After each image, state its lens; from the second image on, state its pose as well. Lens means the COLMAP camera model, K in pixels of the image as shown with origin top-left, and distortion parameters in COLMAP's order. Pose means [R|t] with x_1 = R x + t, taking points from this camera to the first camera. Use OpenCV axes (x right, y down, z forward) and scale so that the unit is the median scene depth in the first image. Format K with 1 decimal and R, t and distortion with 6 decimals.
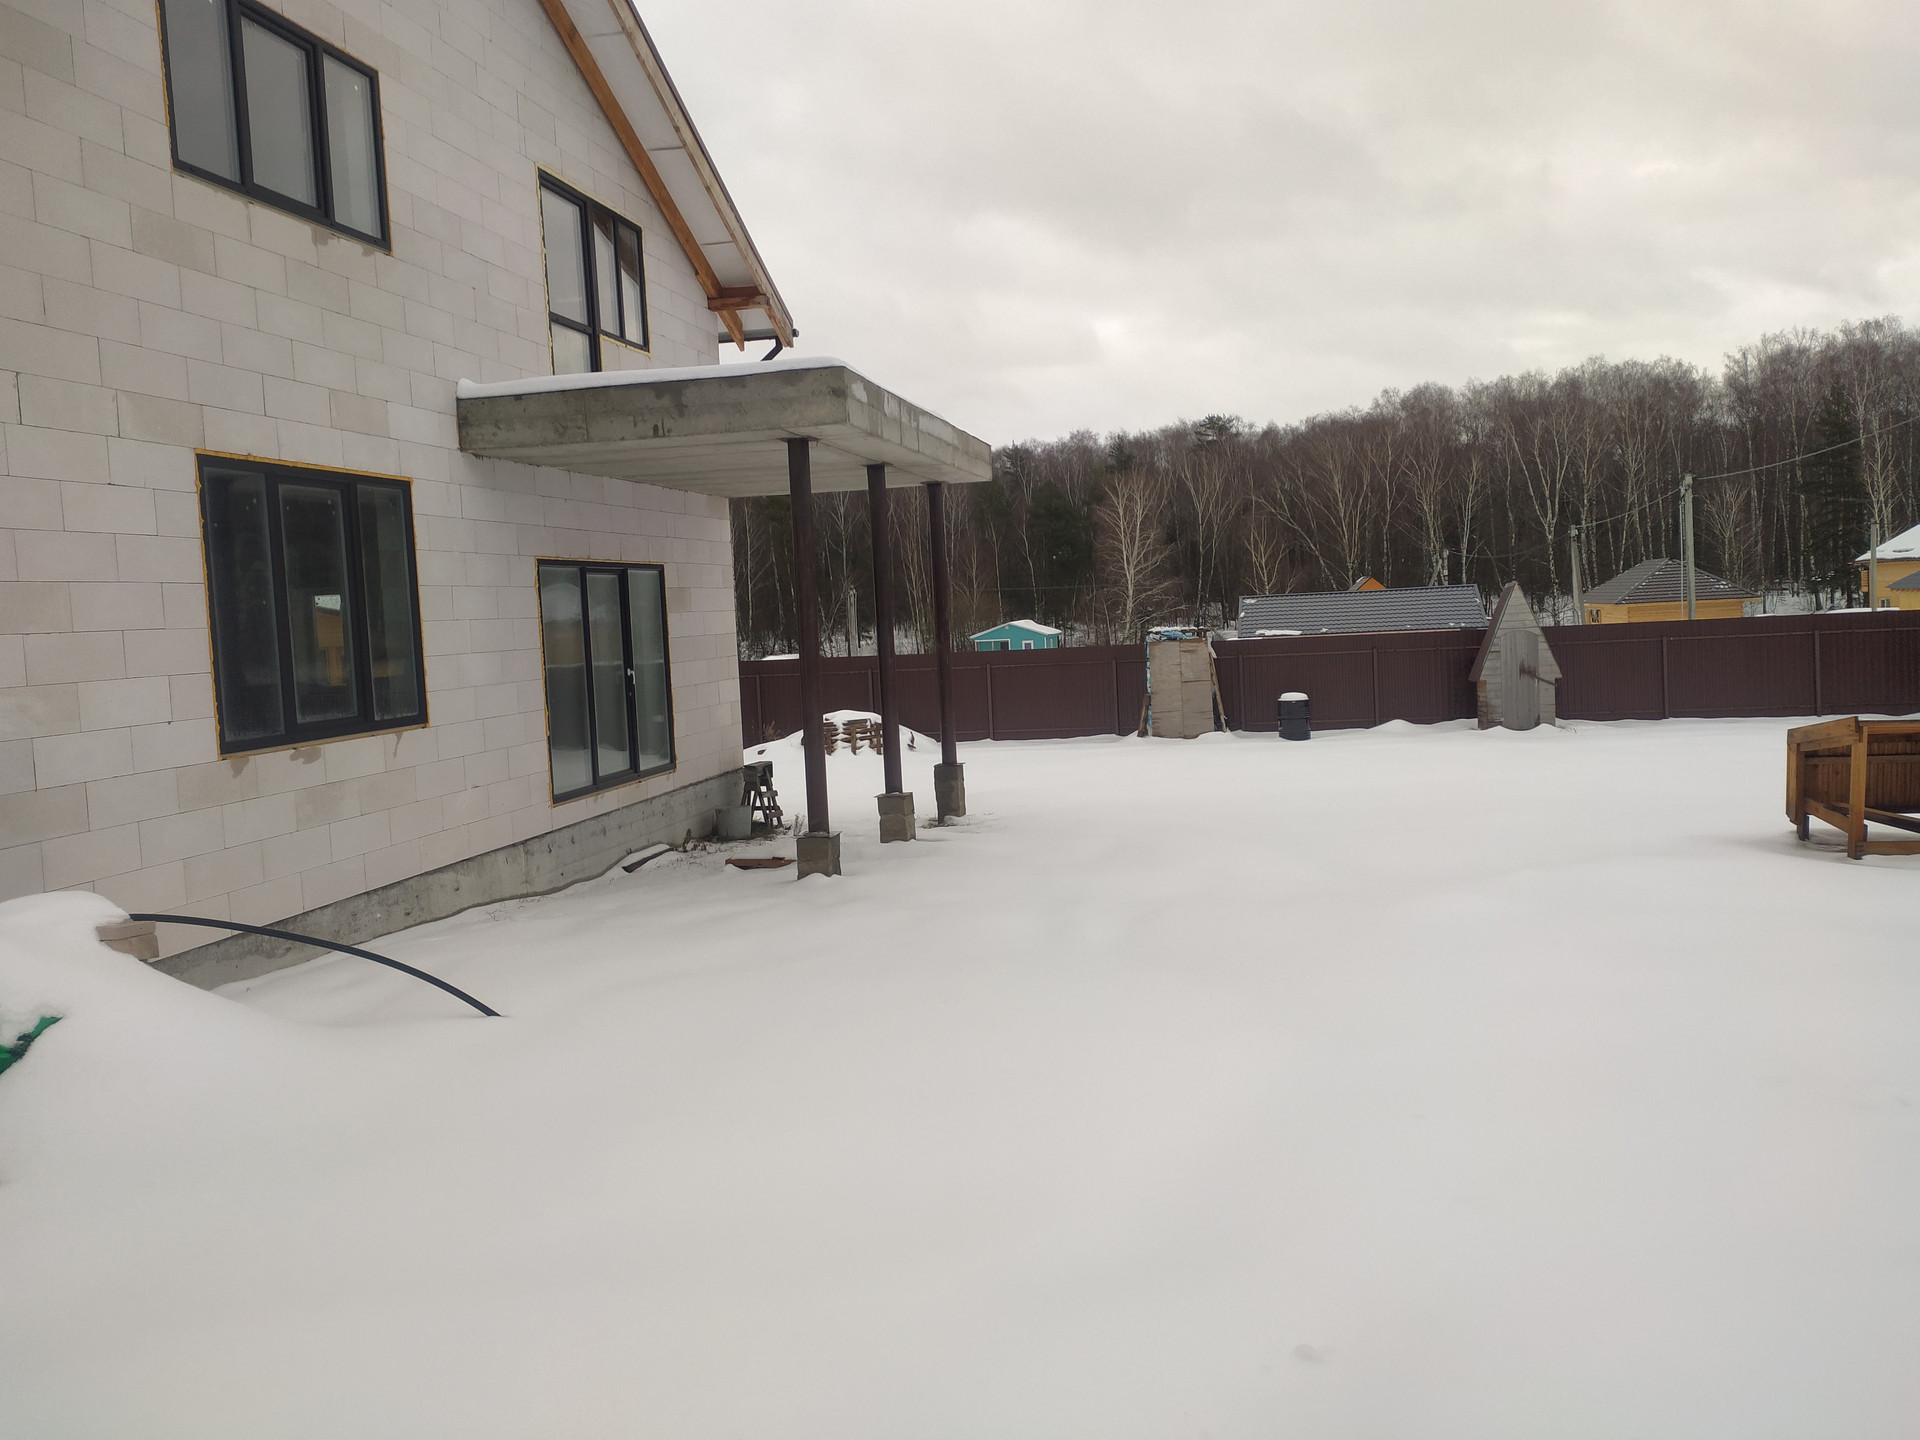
lens RADIAL K [[1450.8, 0, 950.6], [0, 1450.8, 689.4], [0, 0, 1]] dist [0.095753, -0.129473]
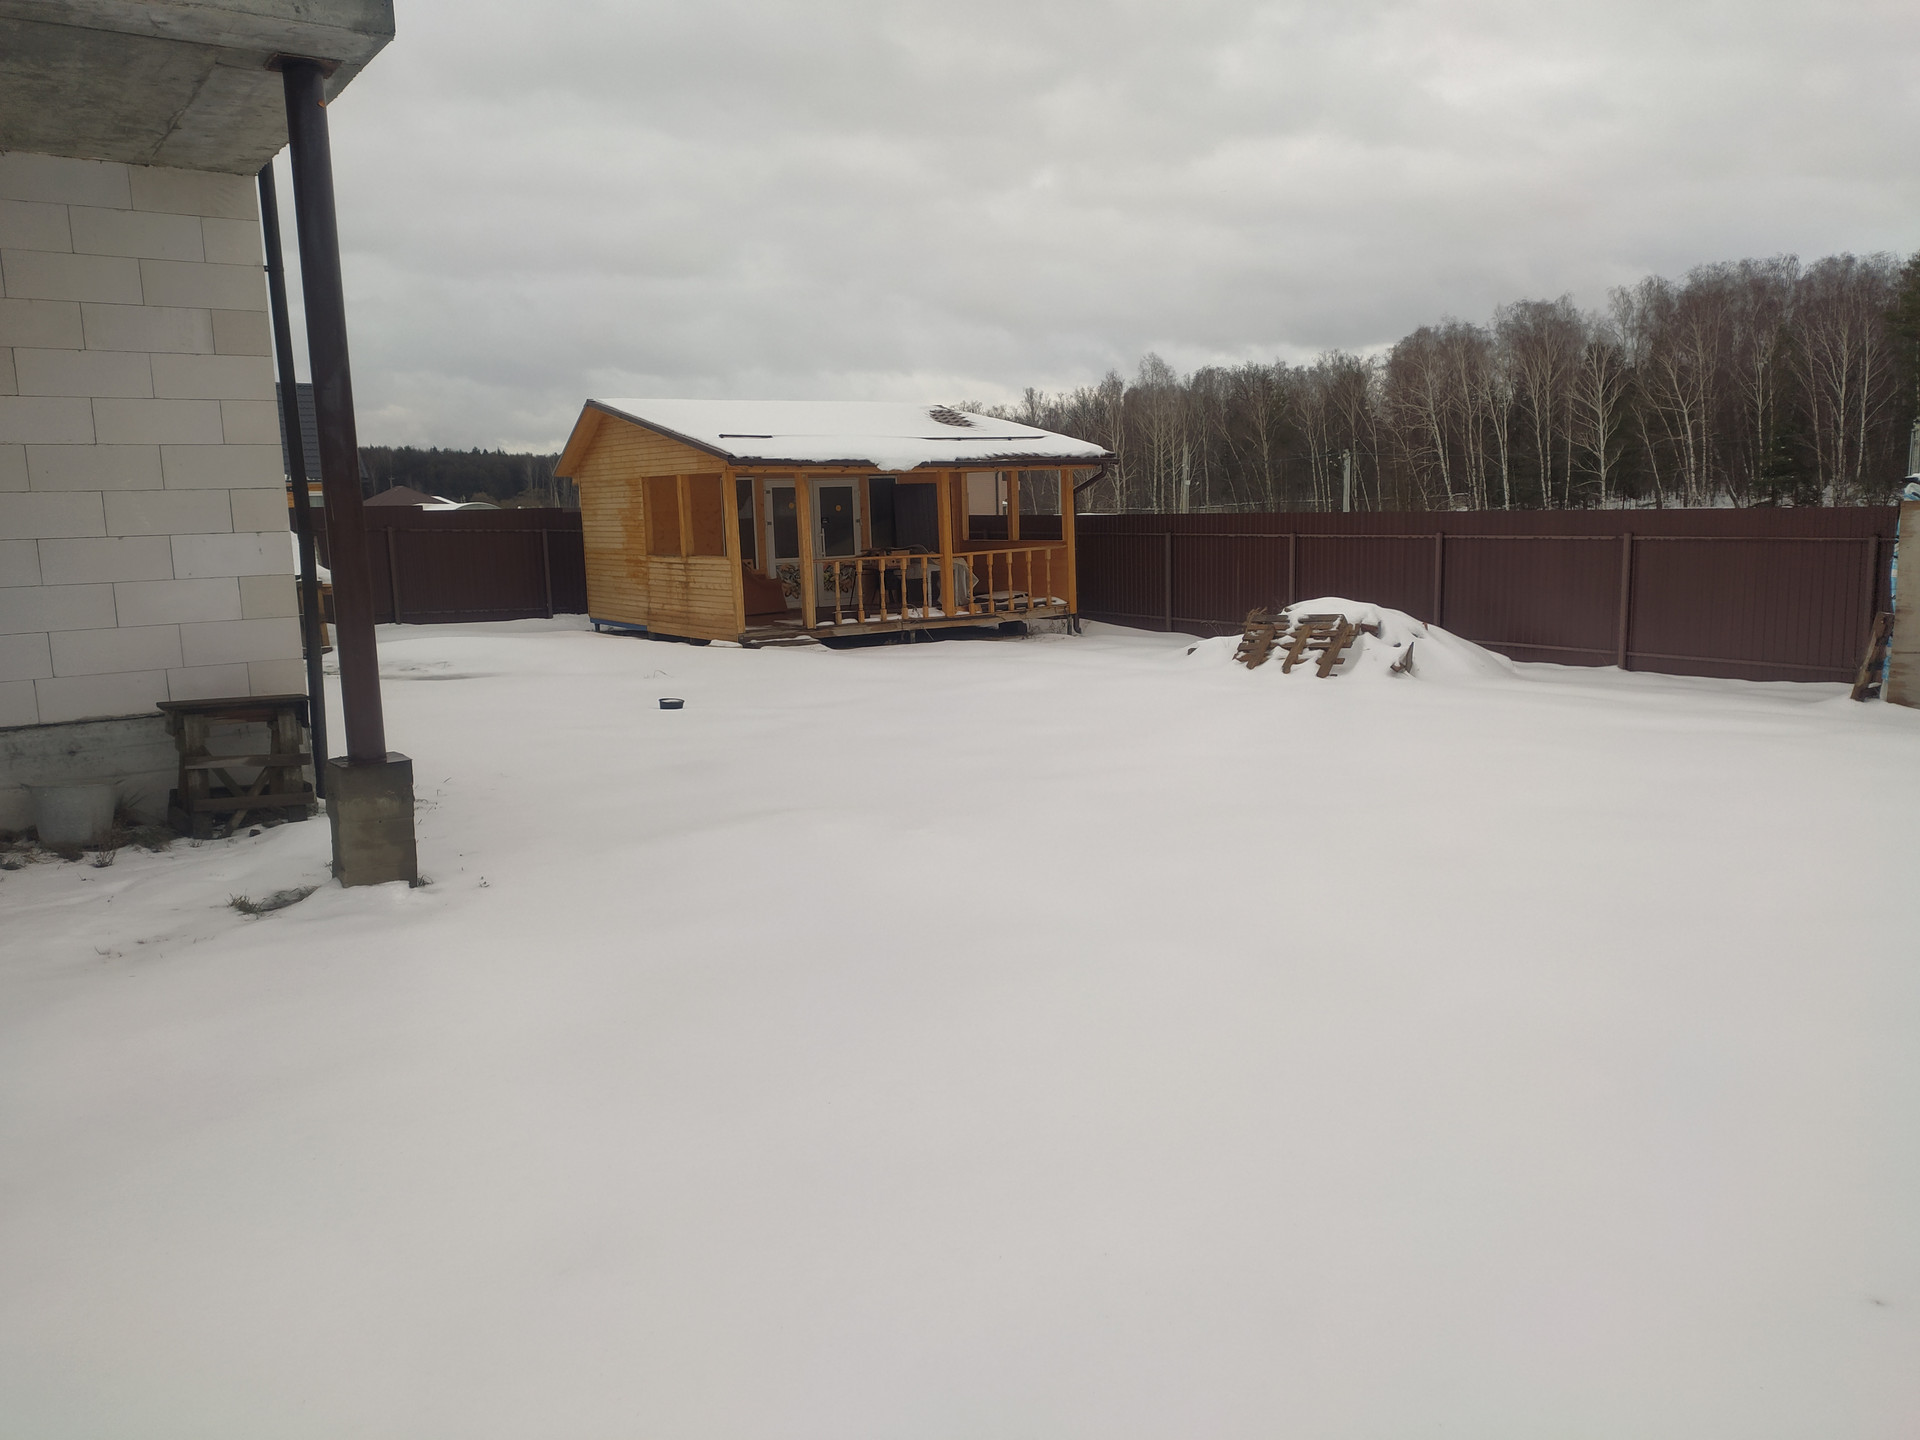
lens RADIAL K [[1419.6, 0, 986.4], [0, 1419.6, 707.1], [0, 0, 1]] dist [0.063149, -0.074458]
pose [[0.744396, 0.127531, -0.655447, 0.044883], [-0.047542, 0.989223, 0.138480, -0.003361], [0.666044, -0.071923, 0.742437, 0.089521]]
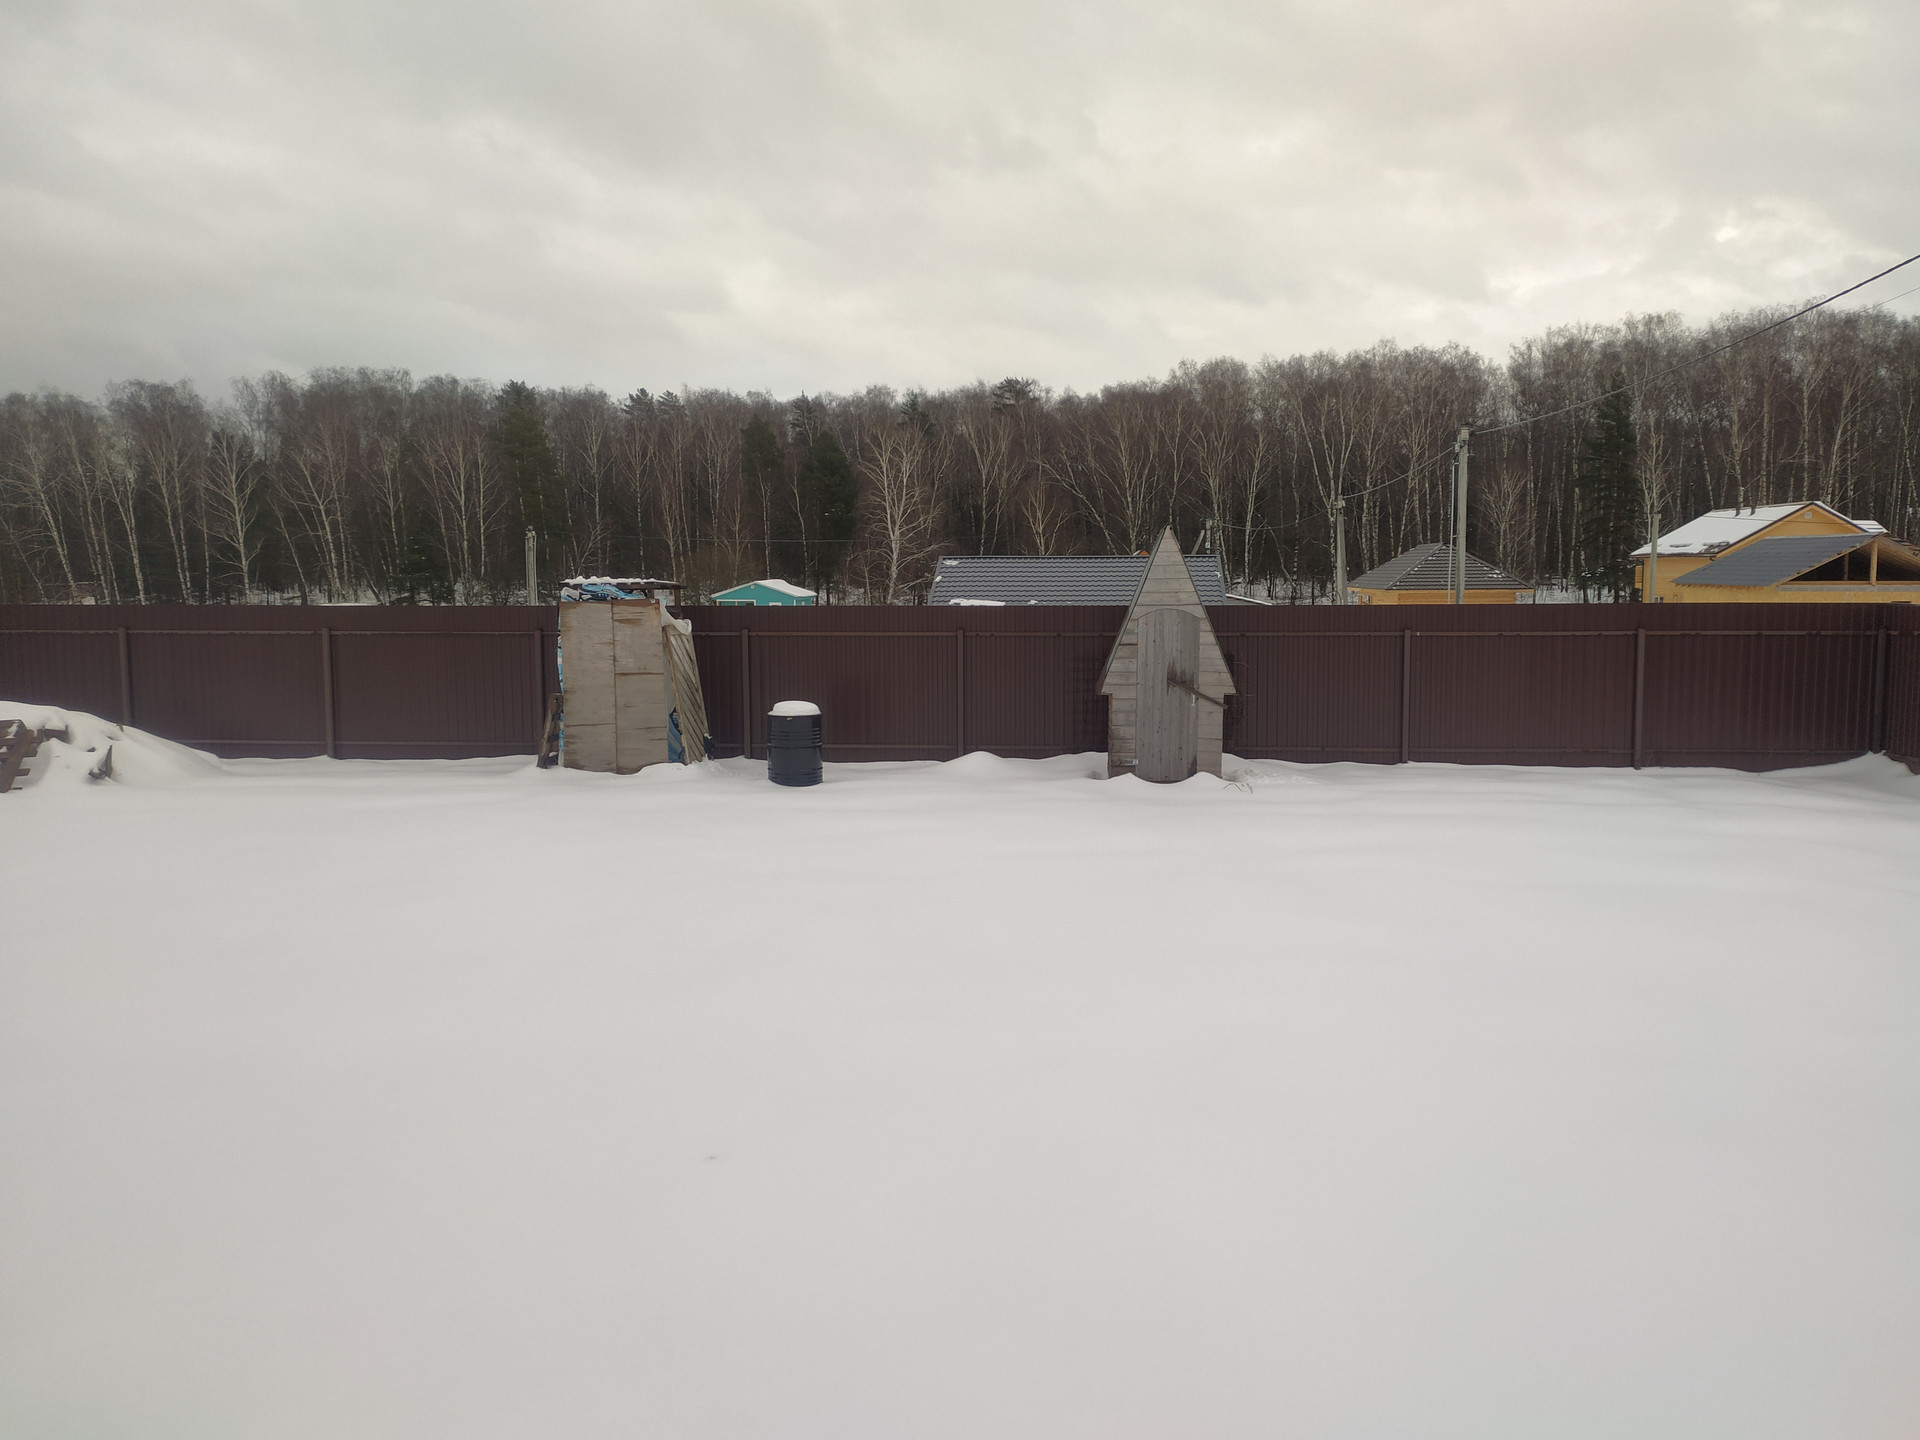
lens RADIAL K [[1439.4, 0, 952.9], [0, 1439.4, 711.1], [0, 0, 1]] dist [0.064003, -0.065481]
pose [[0.991097, 0.033910, 0.128749, 0.042579], [-0.039013, 0.998541, 0.037322, -0.003332], [-0.127295, -0.042012, 0.990975, 0.082245]]
